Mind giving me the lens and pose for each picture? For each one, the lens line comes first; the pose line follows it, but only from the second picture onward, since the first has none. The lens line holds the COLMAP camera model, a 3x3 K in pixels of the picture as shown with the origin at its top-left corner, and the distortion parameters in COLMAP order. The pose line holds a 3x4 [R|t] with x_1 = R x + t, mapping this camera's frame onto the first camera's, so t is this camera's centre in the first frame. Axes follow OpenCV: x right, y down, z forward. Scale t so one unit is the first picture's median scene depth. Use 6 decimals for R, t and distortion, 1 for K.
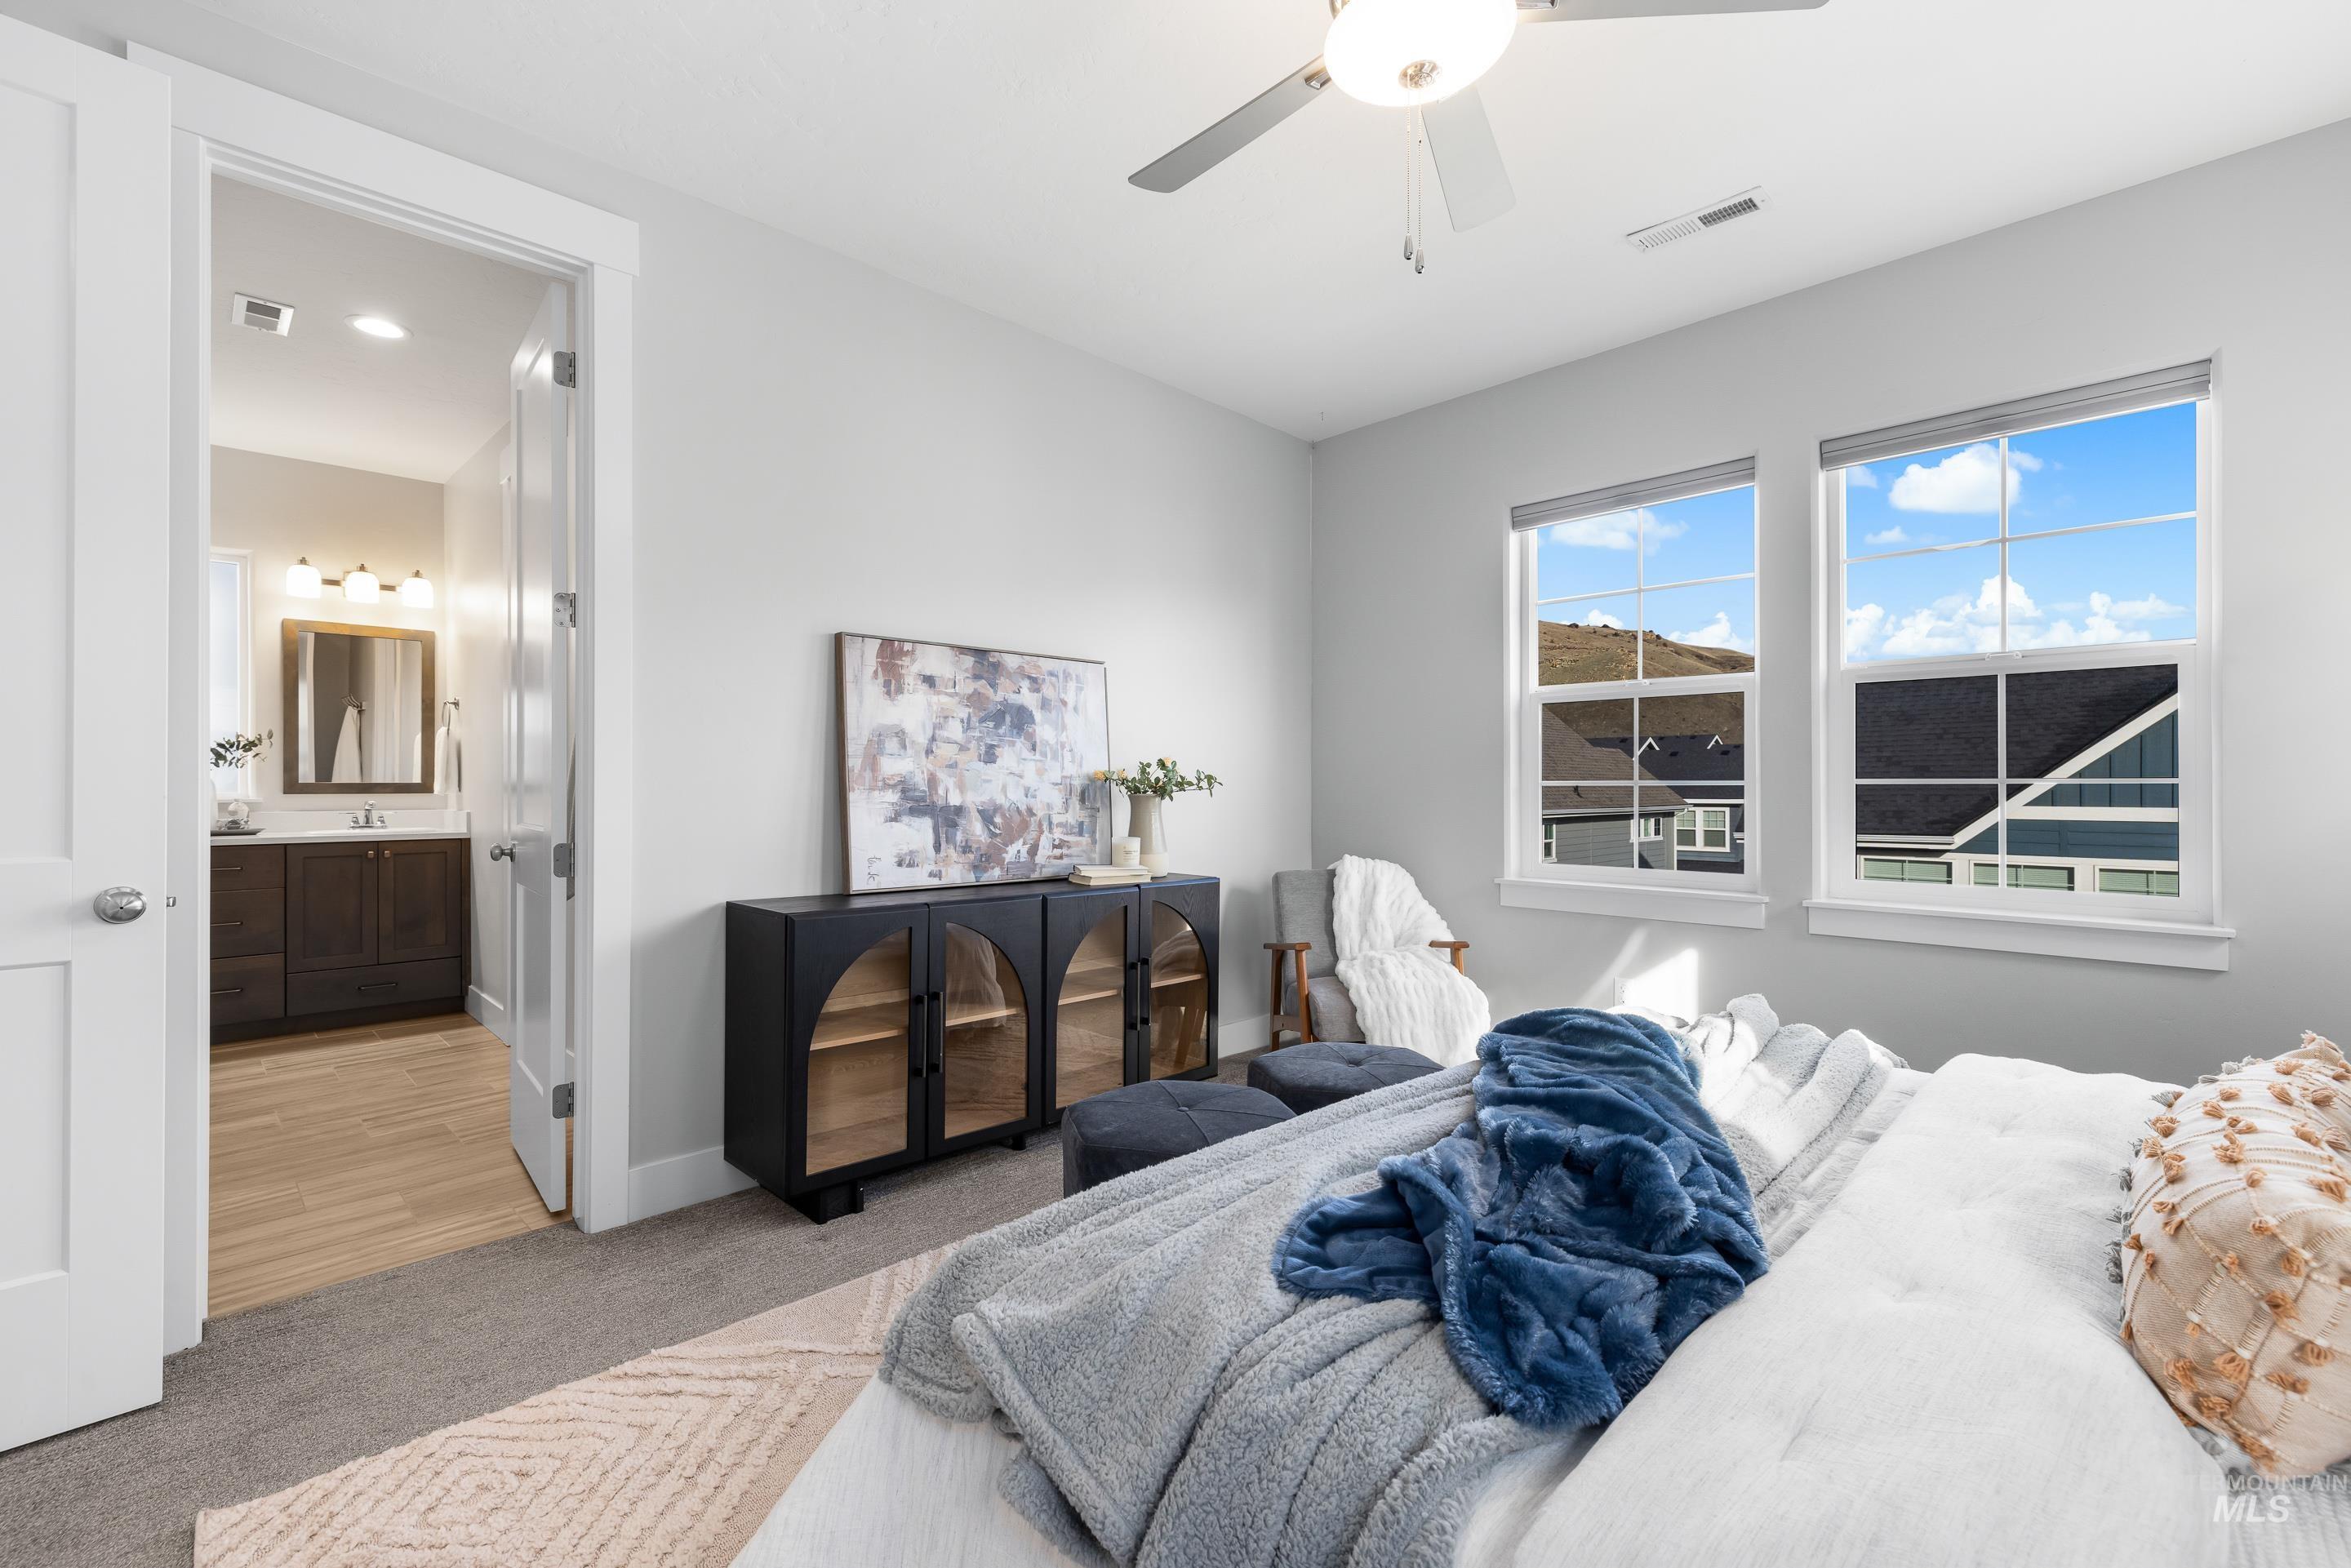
lens RADIAL K [[1052.9, 0, 1212.0], [0, 1052.9, 785.1], [0, 0, 1]] dist [-0.007316, 0.001723]
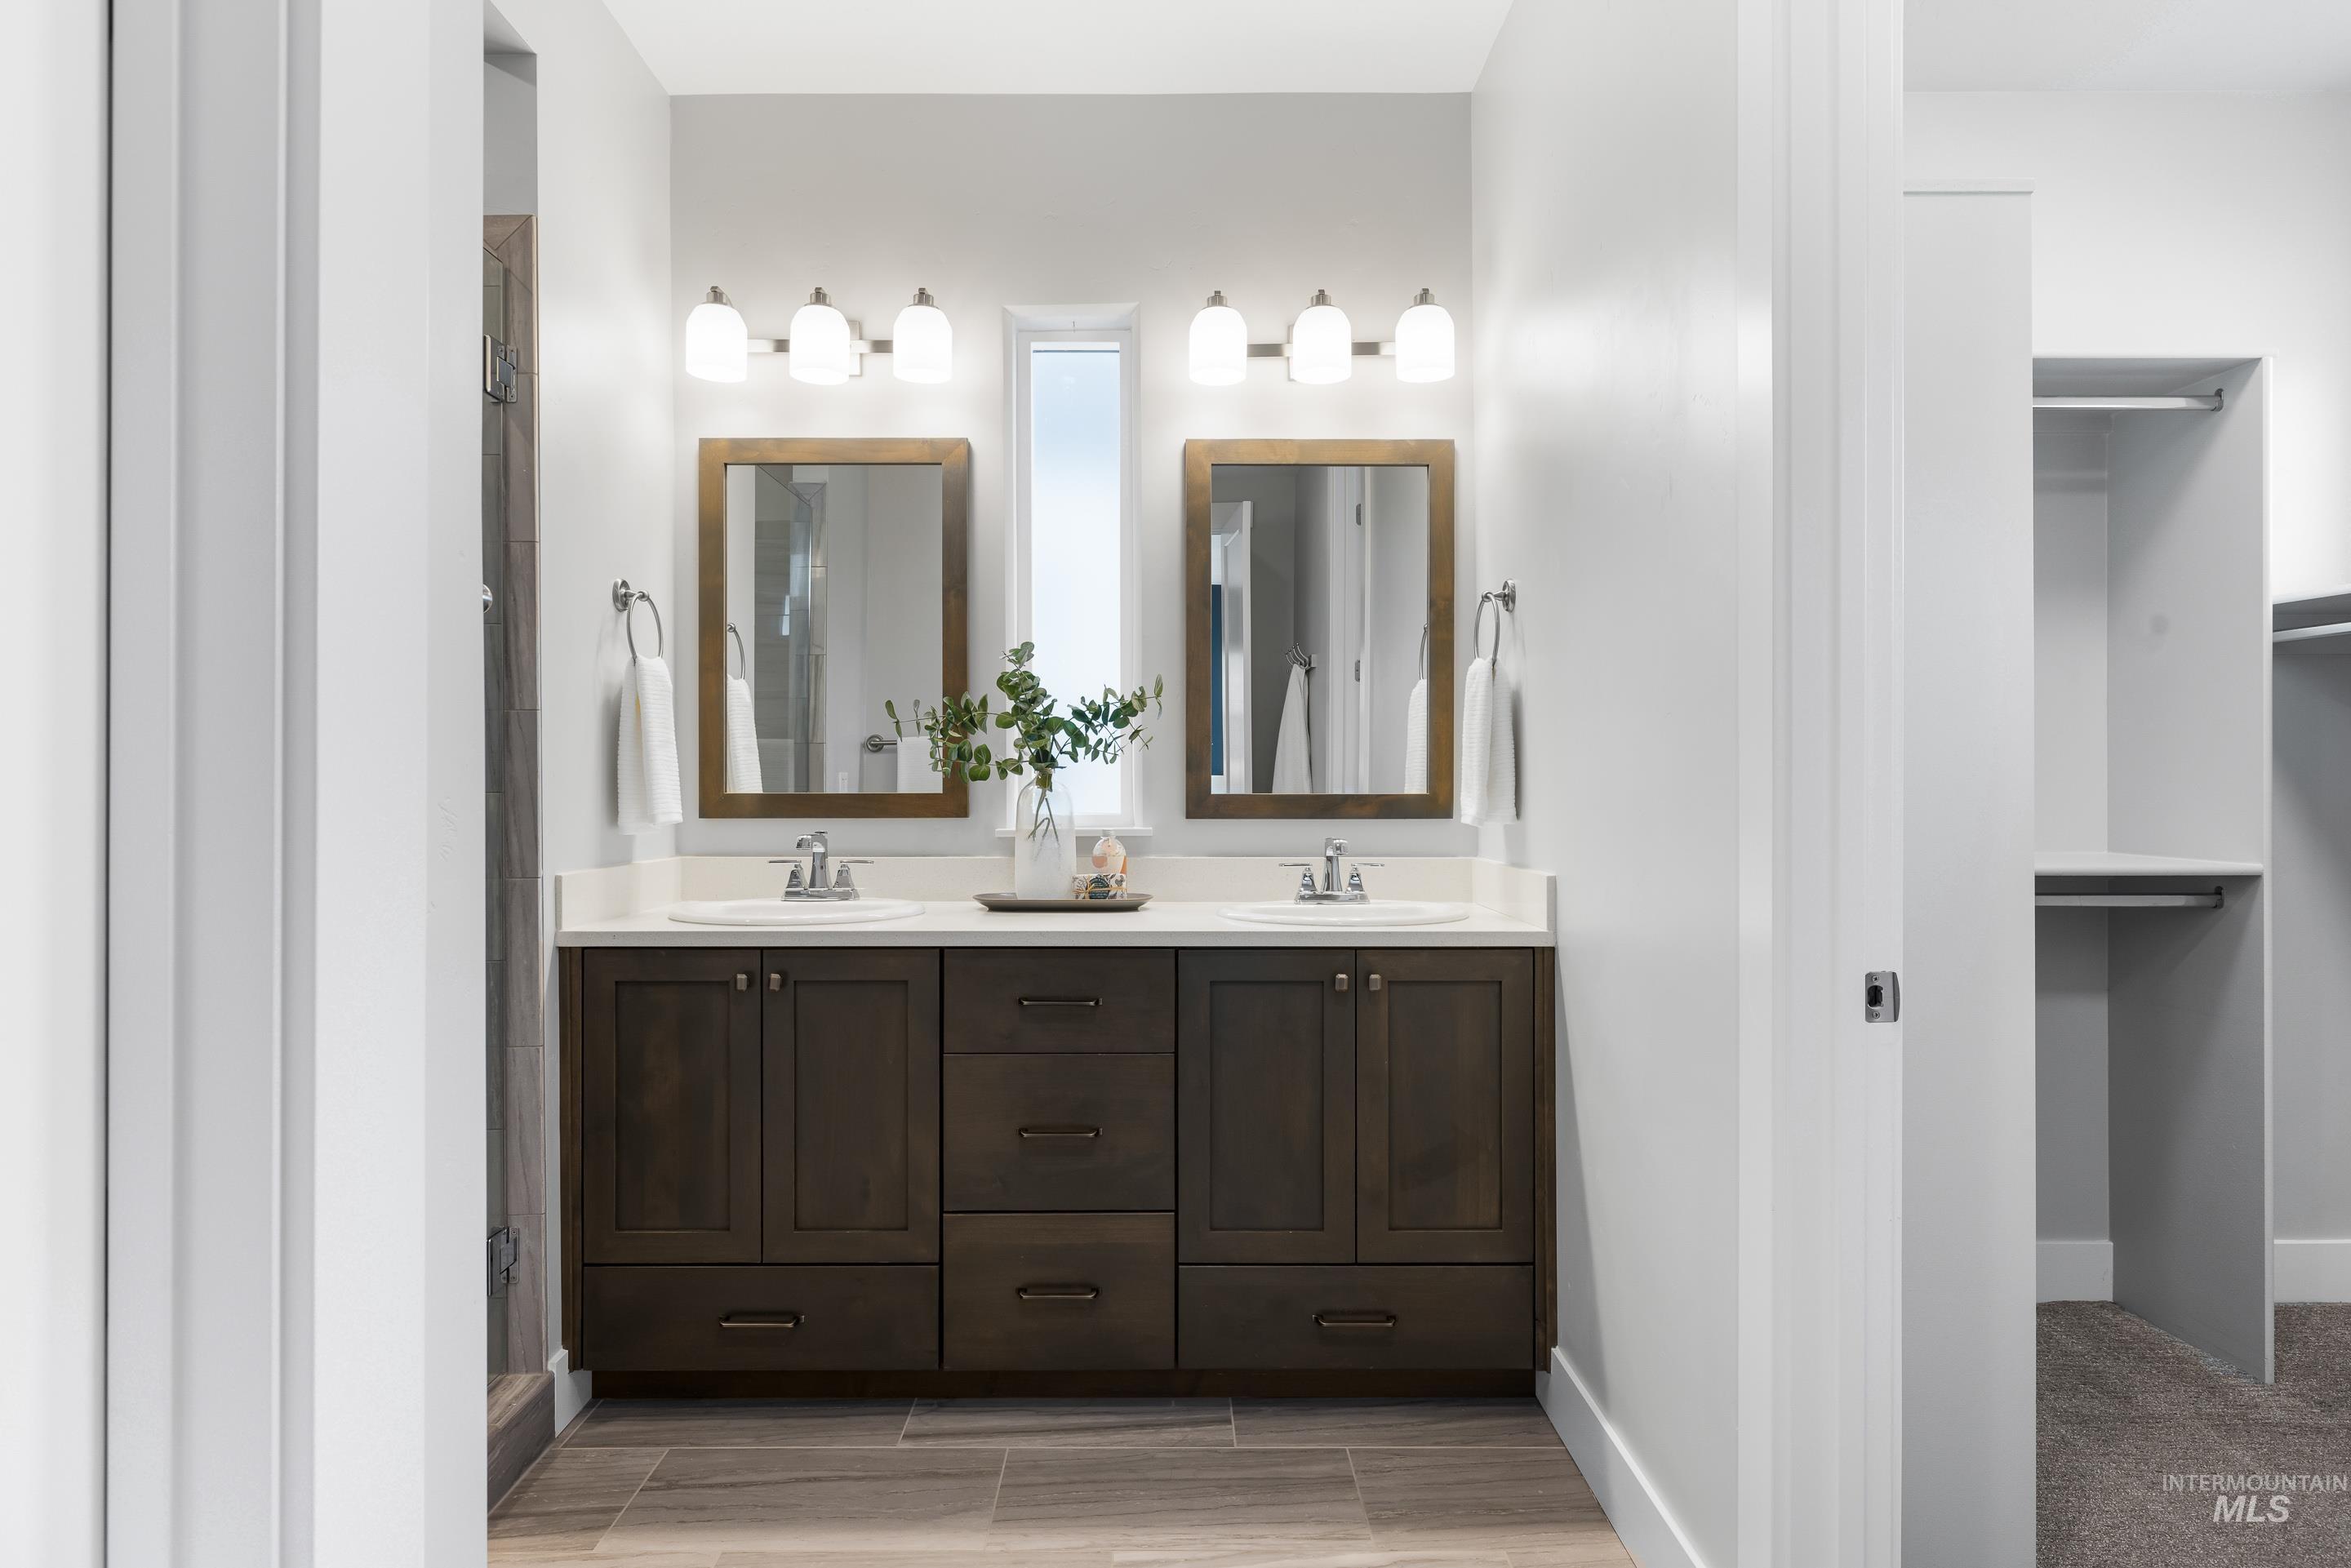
lens RADIAL K [[1113.6, 0, 1184.6], [0, 1113.6, 789.8], [0, 0, 1]] dist [-0.012601, 0.004359]
pose [[0.708245, -0.000697, -0.705966, -0.527506], [-0.001111, 0.999997, -0.002102, -0.003459], [0.705966, 0.002273, 0.708242, 0.637279]]
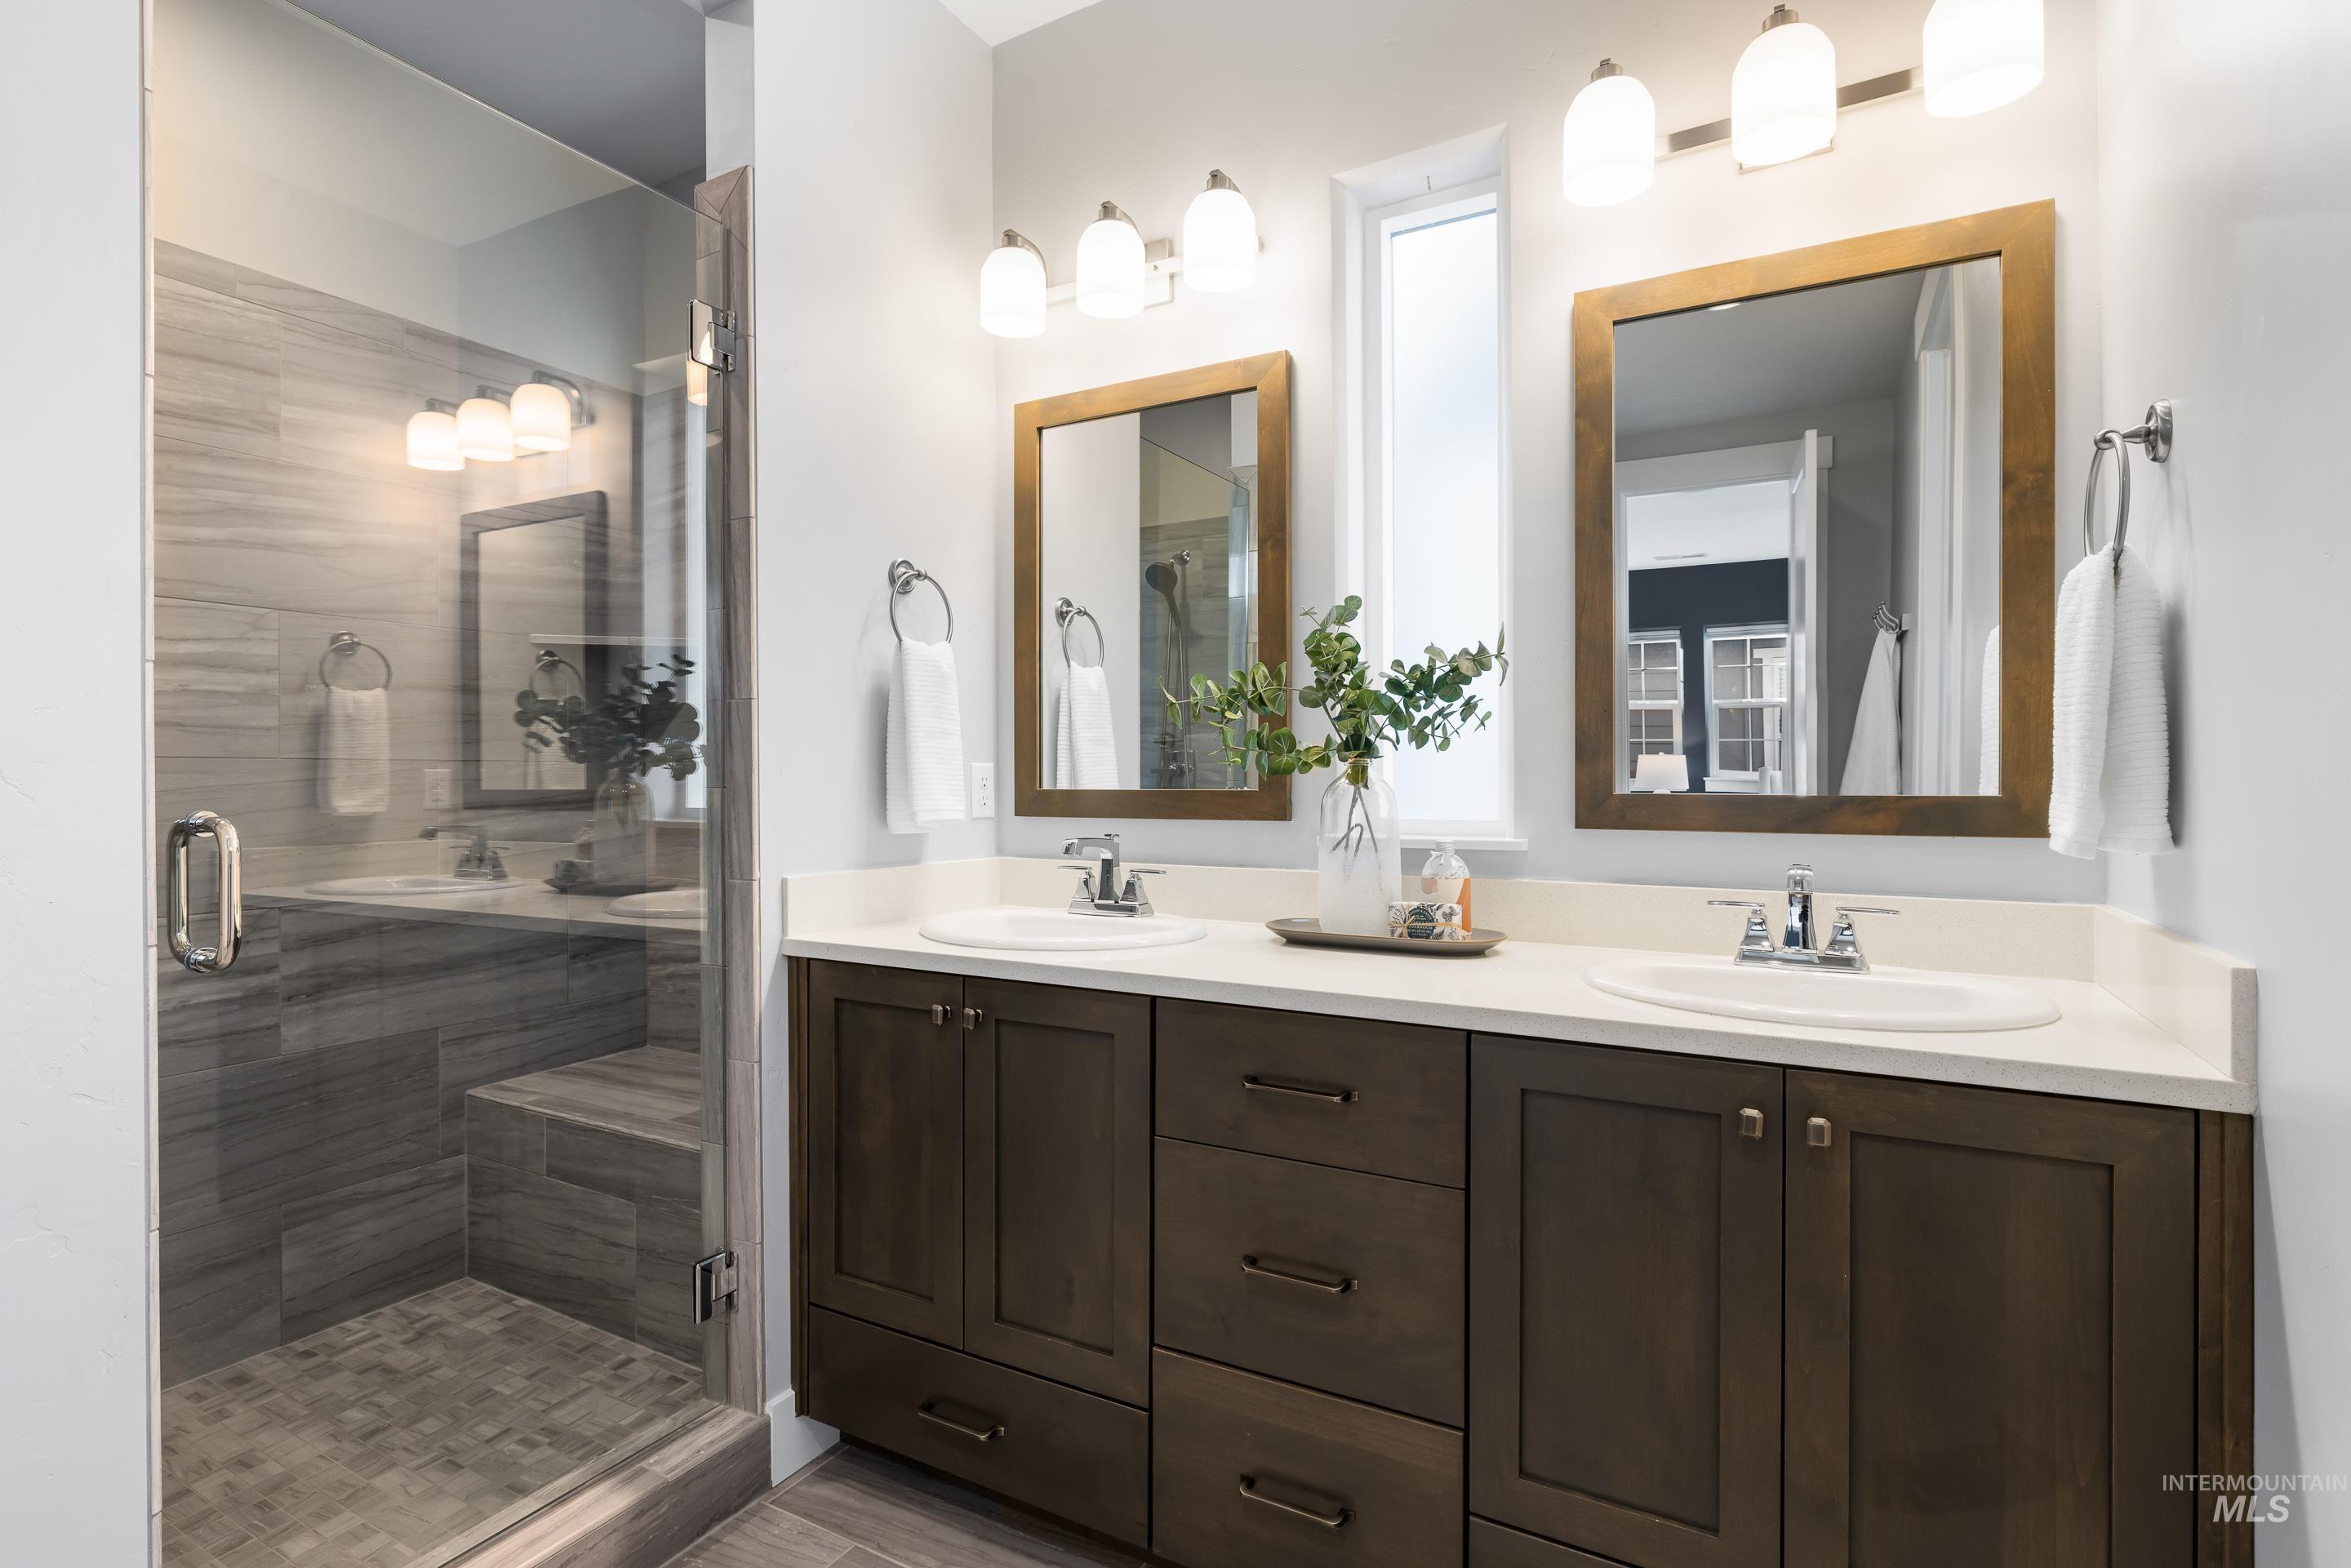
lens RADIAL K [[1113.6, 0, 1129.9], [0, 1113.6, 784.0], [0, 0, 1]] dist [-0.012601, 0.004359]
pose [[0.268552, -0.000397, -0.963265, -0.578006], [-0.005827, 0.999981, -0.002037, -0.004255], [0.963247, 0.006160, 0.268545, 0.762368]]
